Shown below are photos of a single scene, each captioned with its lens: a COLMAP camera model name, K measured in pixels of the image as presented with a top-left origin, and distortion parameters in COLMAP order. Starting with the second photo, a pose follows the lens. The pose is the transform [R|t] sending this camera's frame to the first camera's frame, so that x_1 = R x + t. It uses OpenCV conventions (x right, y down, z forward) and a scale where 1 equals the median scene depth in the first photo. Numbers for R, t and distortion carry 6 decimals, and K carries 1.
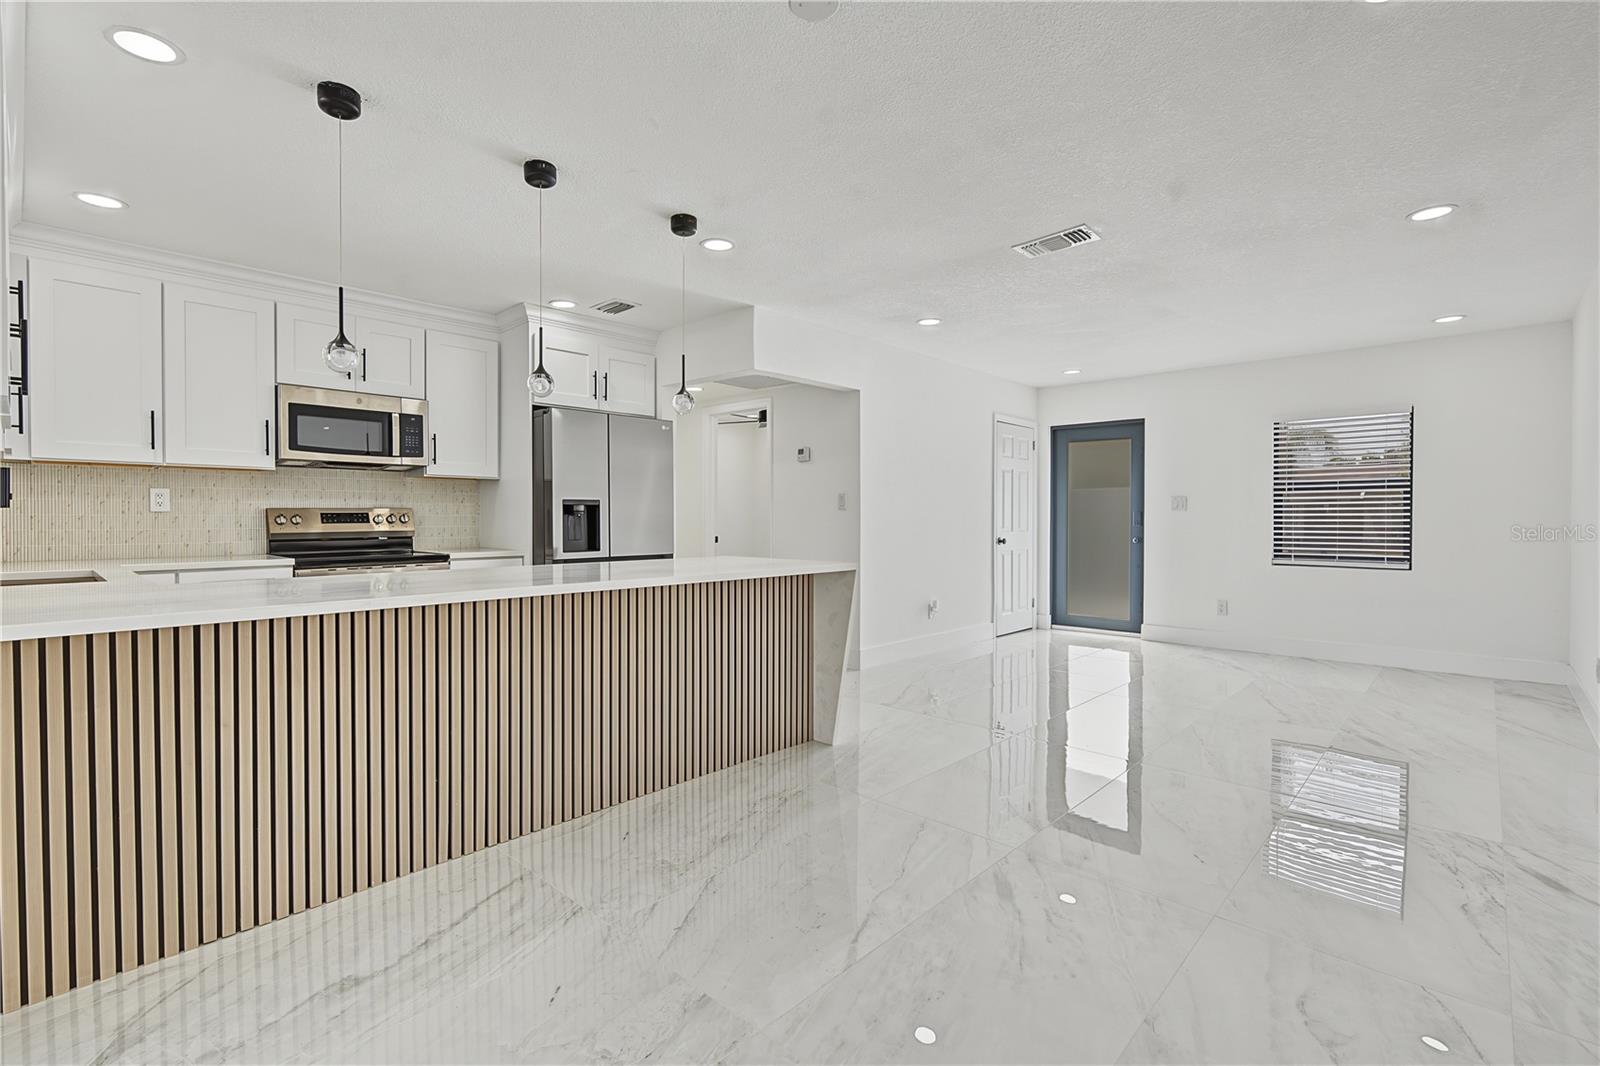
lens RADIAL K [[728.9, 0, 799.1], [0, 728.9, 525.9], [0, 0, 1]] dist [-0.000140, 0.000419]
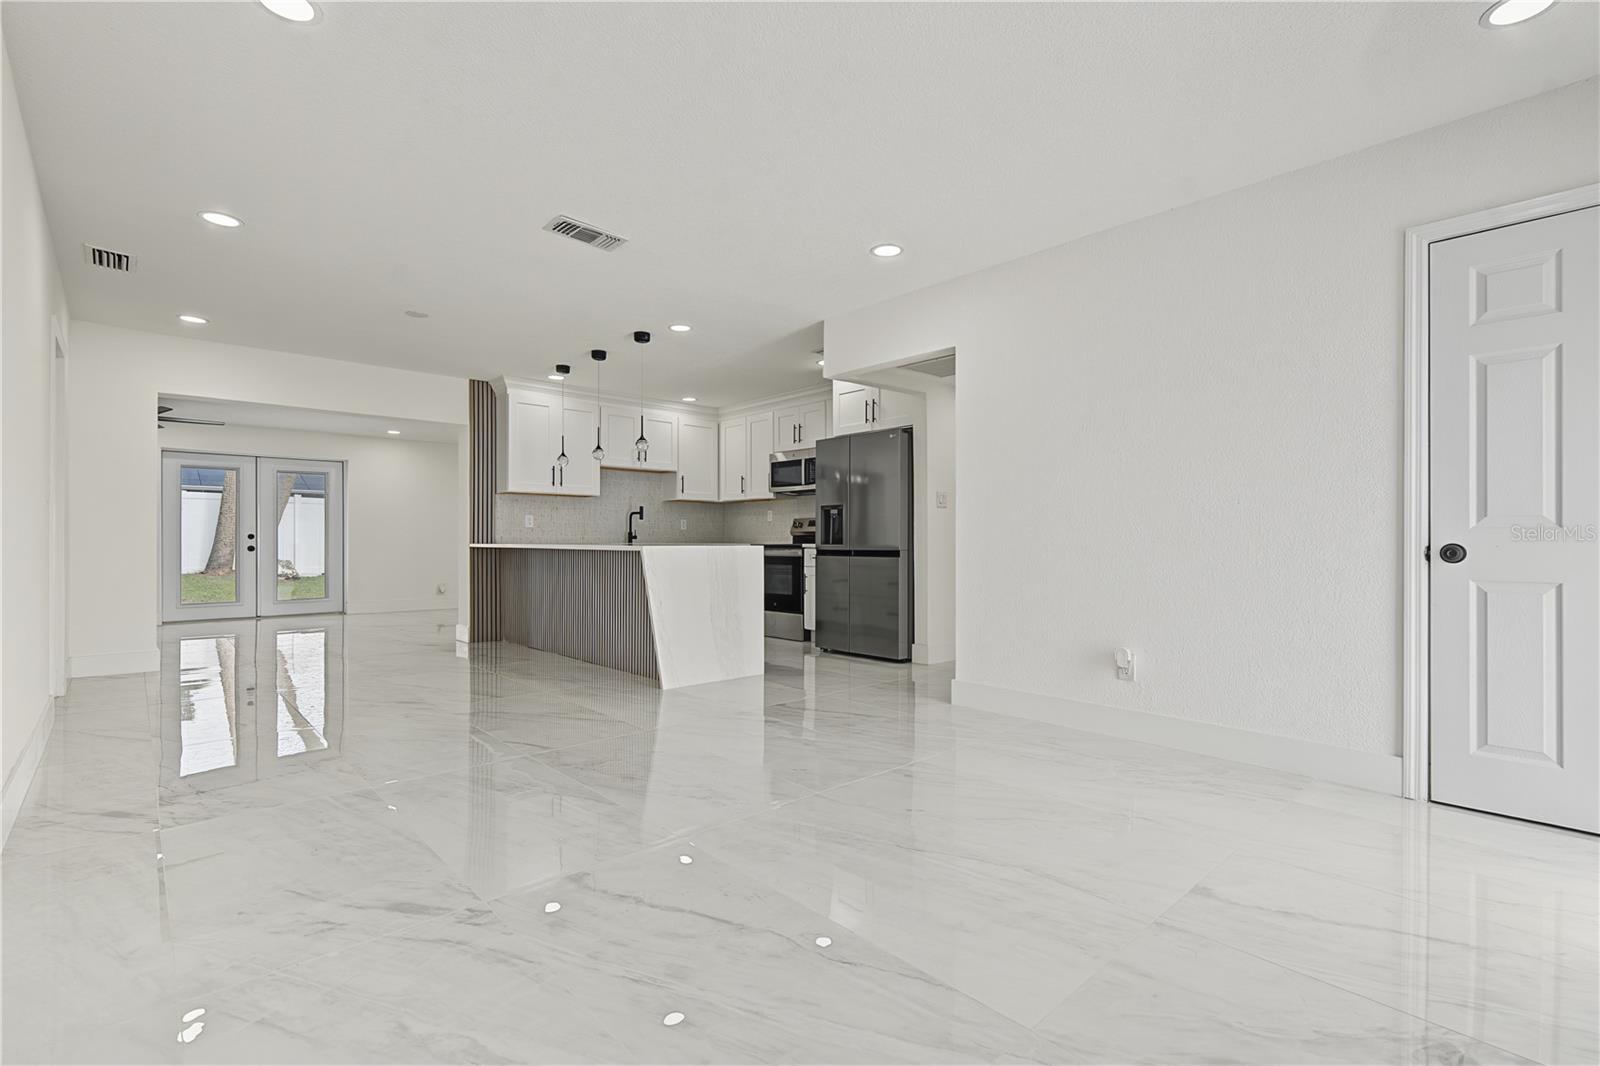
lens RADIAL K [[727.0, 0, 801.7], [0, 727.0, 538.2], [0, 0, 1]] dist [-0.000518, -0.000275]
pose [[-0.071532, -0.004586, -0.997428, 1.014694], [-0.013904, 0.999897, -0.003600, 0.028901], [0.997341, 0.013611, -0.071588, 1.038947]]
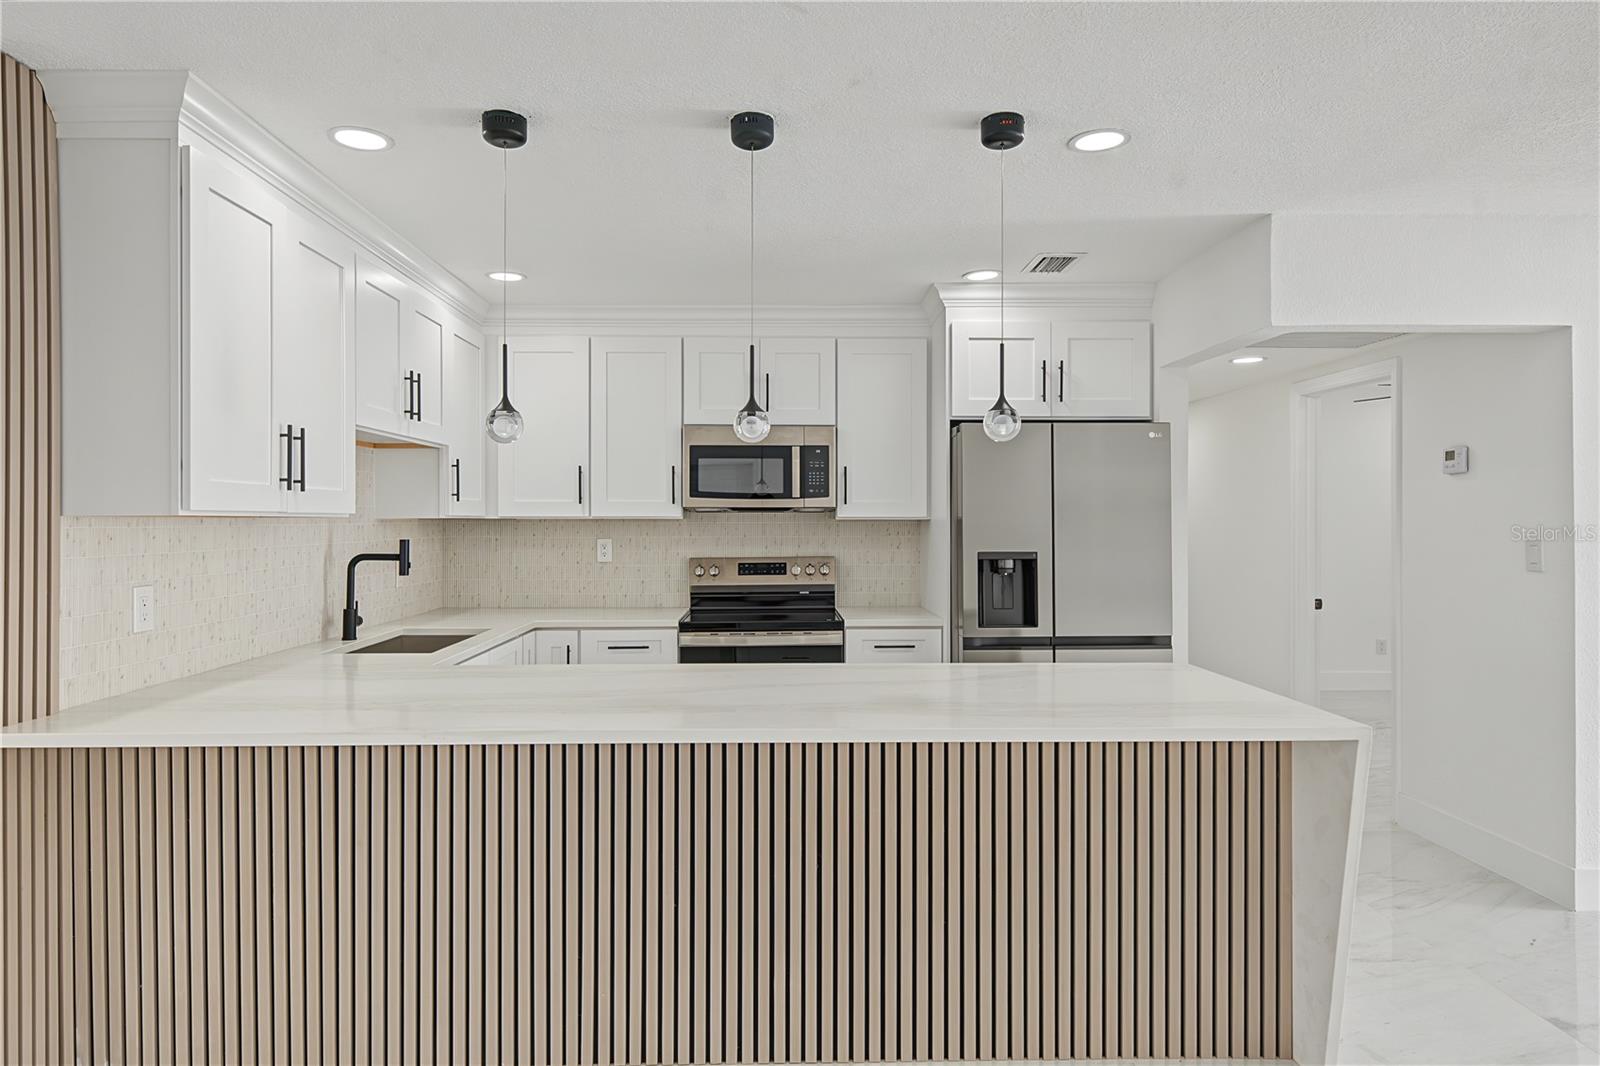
lens RADIAL K [[939.7, 0, 794.6], [0, 939.7, 514.1], [0, 0, 1]] dist [0.006002, 0.000821]
pose [[0.700055, -0.006391, -0.714061, 0.194984], [-0.007880, 0.999830, -0.016673, -0.055314], [0.714046, 0.017299, 0.699885, 0.233144]]
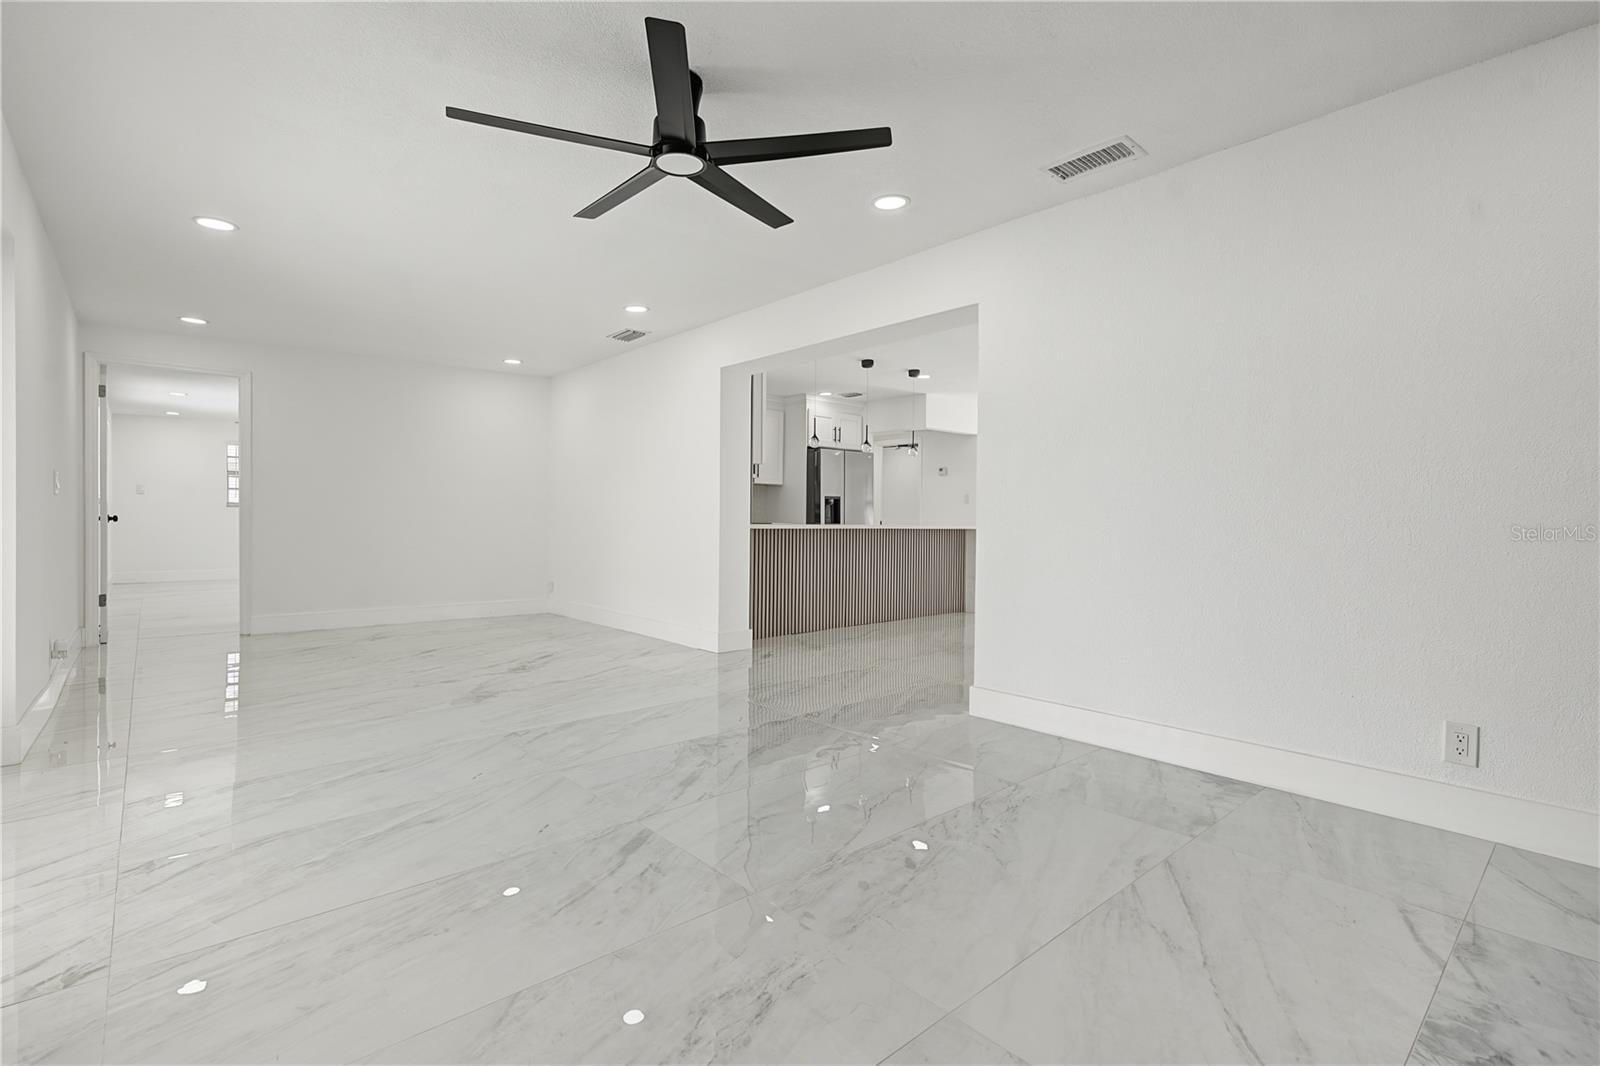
lens RADIAL K [[728.9, 0, 799.1], [0, 728.9, 525.9], [0, 0, 1]] dist [-0.000140, 0.000419]
pose [[0.995809, 0.009398, -0.090970, -0.212285], [-0.009949, 0.999935, -0.005601, 0.052620], [0.090912, 0.006482, 0.995838, -0.892305]]
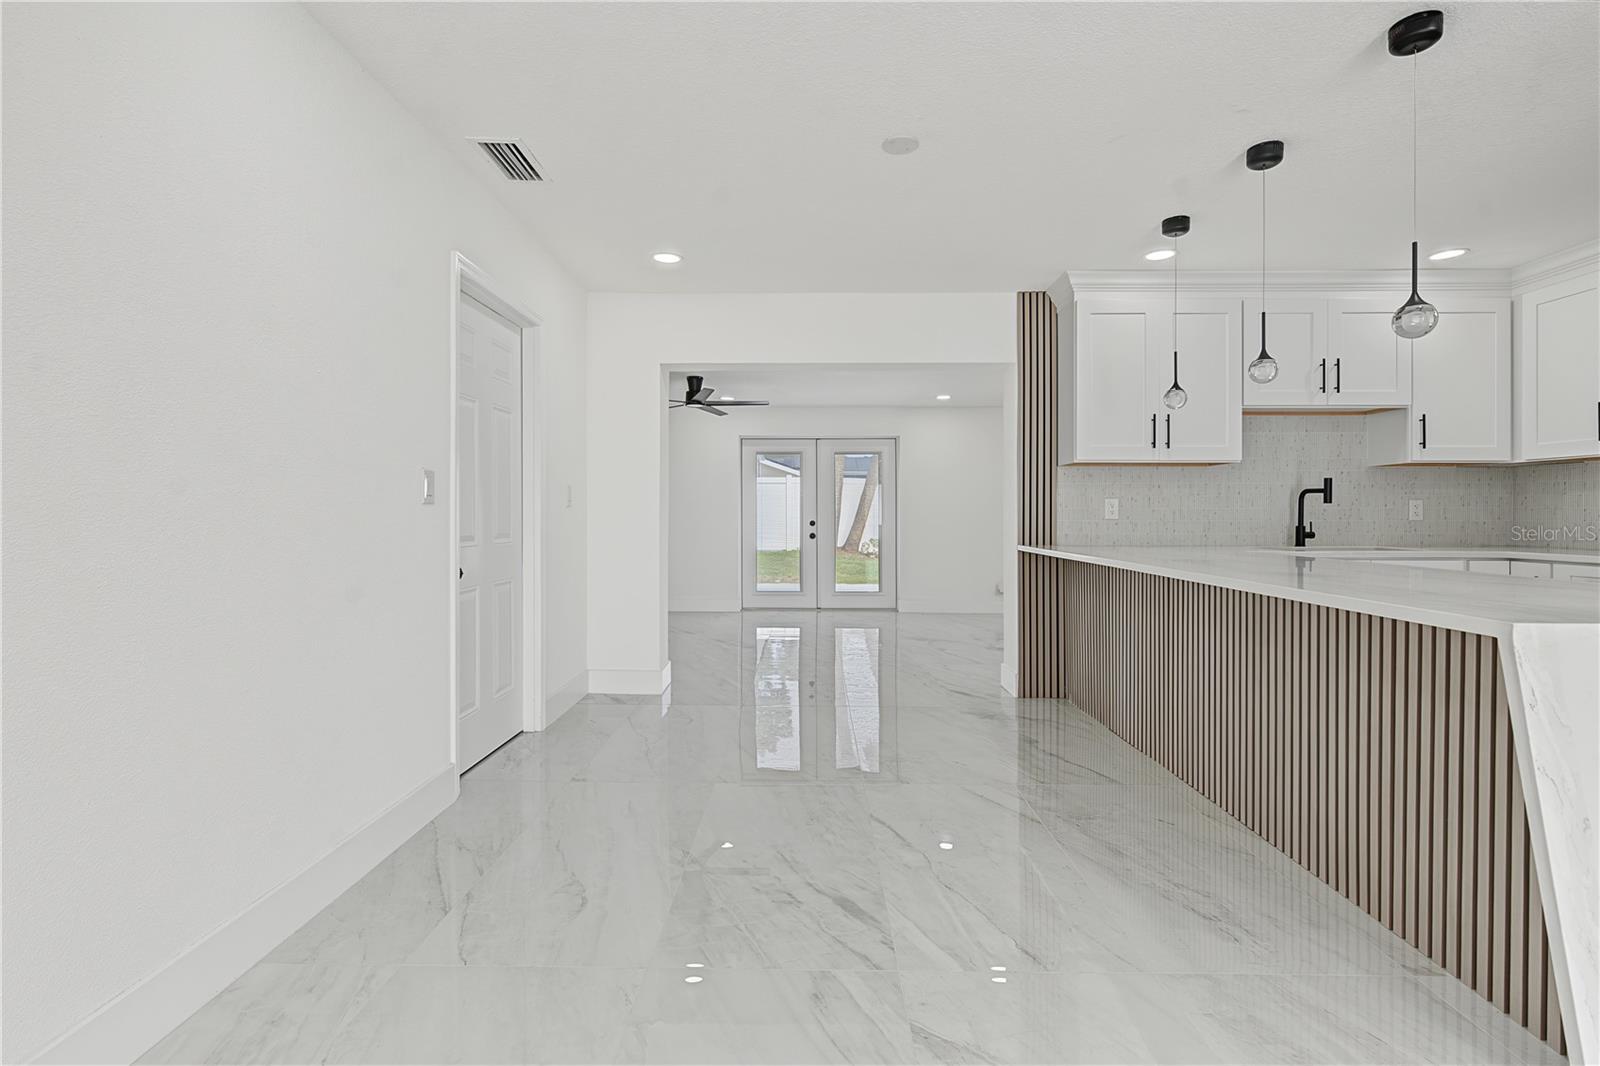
lens RADIAL K [[726.0, 0, 796.1], [0, 726.0, 514.1], [0, 0, 1]] dist [0.001185, -0.000089]
pose [[-0.745946, -0.002234, -0.666002, 0.453389], [-0.011629, 0.999886, 0.009672, -0.002008], [0.665905, 0.014960, -0.745887, 0.783040]]
